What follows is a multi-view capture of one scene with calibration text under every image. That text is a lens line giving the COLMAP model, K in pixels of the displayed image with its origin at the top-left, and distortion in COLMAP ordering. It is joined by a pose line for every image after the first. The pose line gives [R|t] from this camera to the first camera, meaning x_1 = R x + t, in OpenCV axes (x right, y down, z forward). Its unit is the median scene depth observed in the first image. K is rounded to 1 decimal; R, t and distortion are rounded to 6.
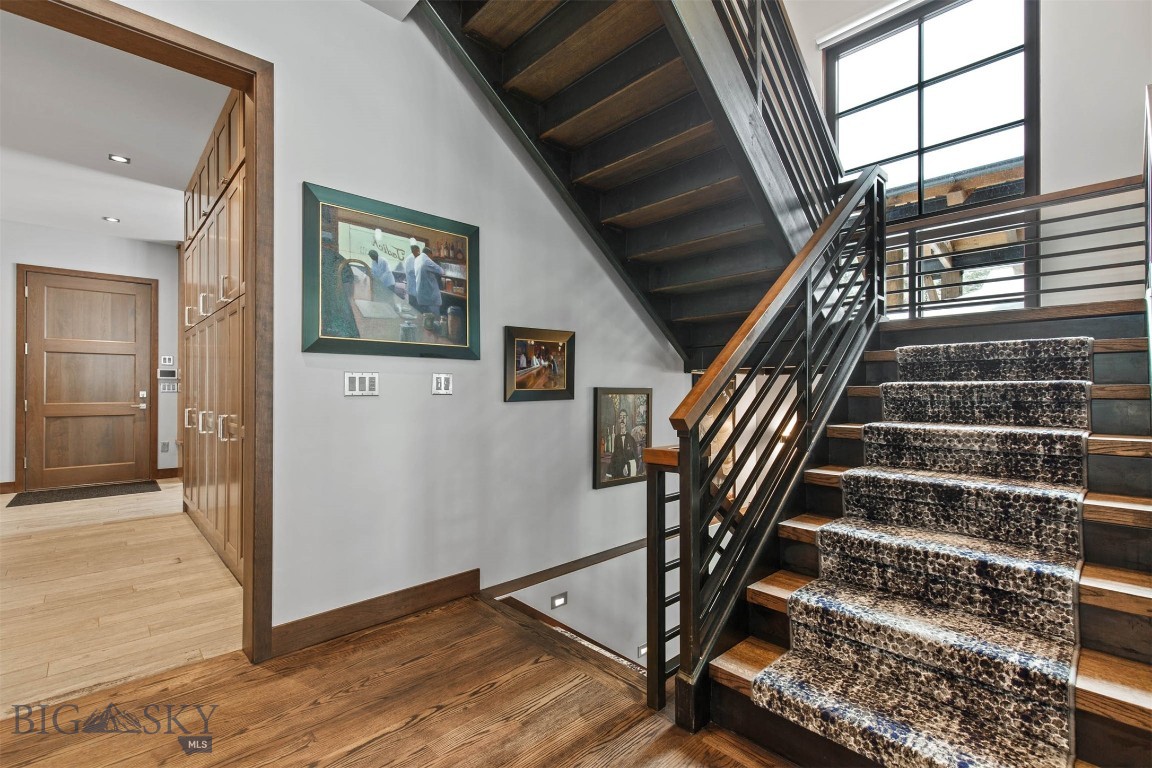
lens RADIAL K [[516.9, 0, 582.0], [0, 516.9, 386.4], [0, 0, 1]] dist [0.002022, -0.000460]
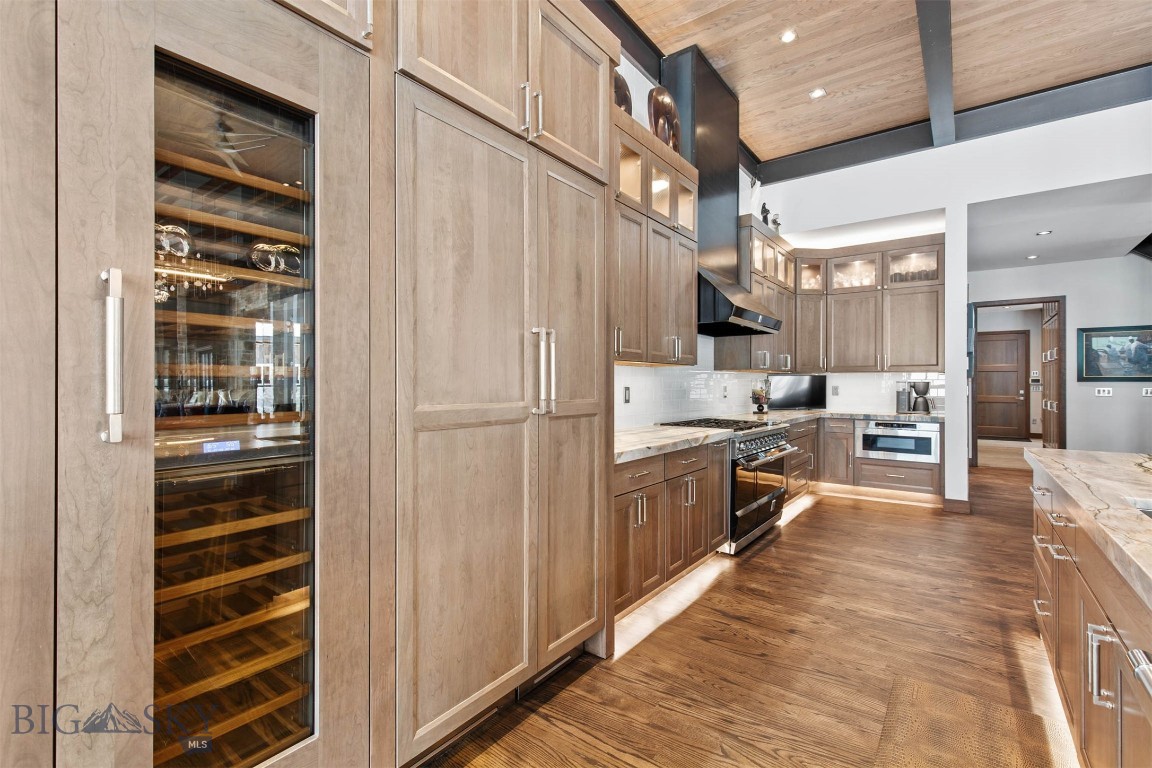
lens RADIAL K [[516.9, 0, 579.2], [0, 516.9, 382.5], [0, 0, 1]] dist [0.002022, -0.000460]
pose [[0.168272, -0.000550, -0.985741, 1.727242], [0.004359, 0.999990, 0.000187, -0.063312], [0.985731, -0.004328, 0.168272, -2.119352]]
